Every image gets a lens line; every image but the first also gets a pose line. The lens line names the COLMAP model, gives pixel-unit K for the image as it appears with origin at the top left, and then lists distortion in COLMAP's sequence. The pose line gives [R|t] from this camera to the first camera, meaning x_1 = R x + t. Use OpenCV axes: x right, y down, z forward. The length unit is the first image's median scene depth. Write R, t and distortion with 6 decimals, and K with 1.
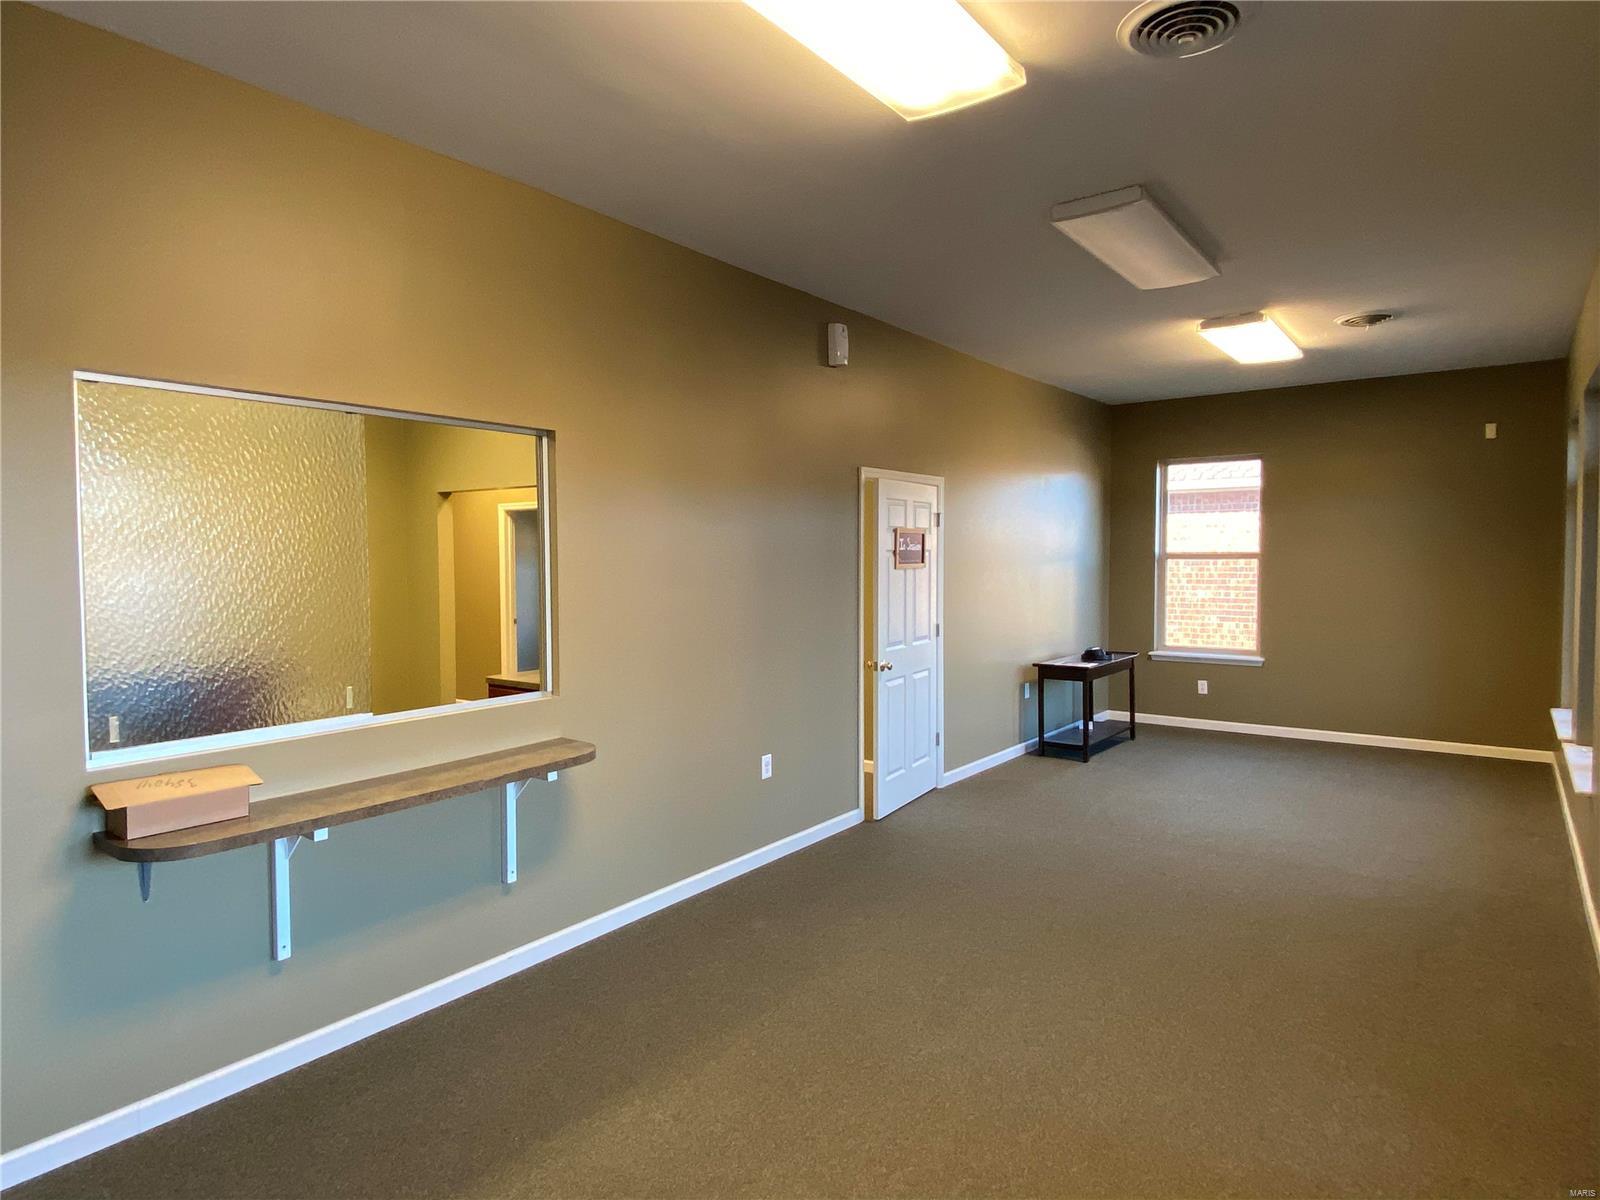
lens RADIAL K [[942.6, 0, 800.0], [0, 942.6, 600.0], [0, 0, 1]] dist [-0.000063, 0.000180]
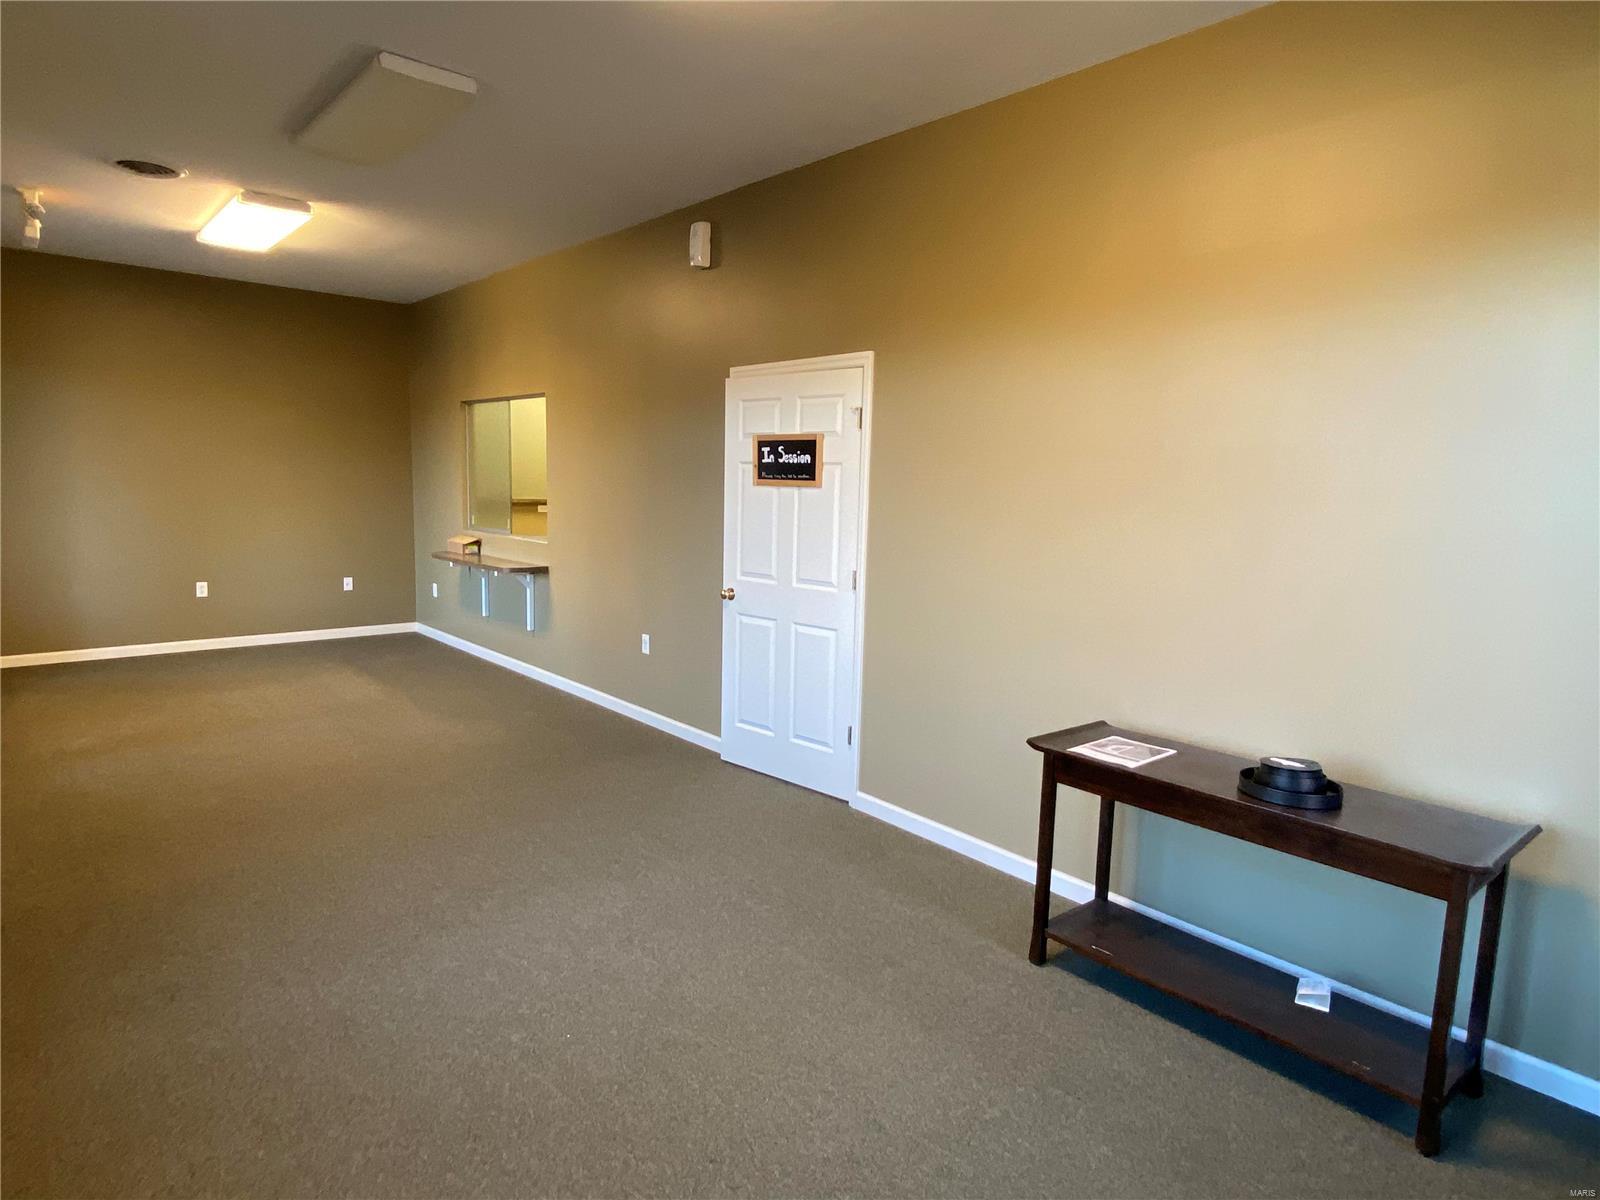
lens RADIAL K [[942.6, 0, 800.0], [0, 942.6, 600.0], [0, 0, 1]] dist [-0.000063, 0.000180]
pose [[-0.241928, 0.132730, -0.961173, 0.885817], [-0.058518, 0.986800, 0.150998, -0.059795], [0.968528, 0.092777, -0.230968, 1.217252]]
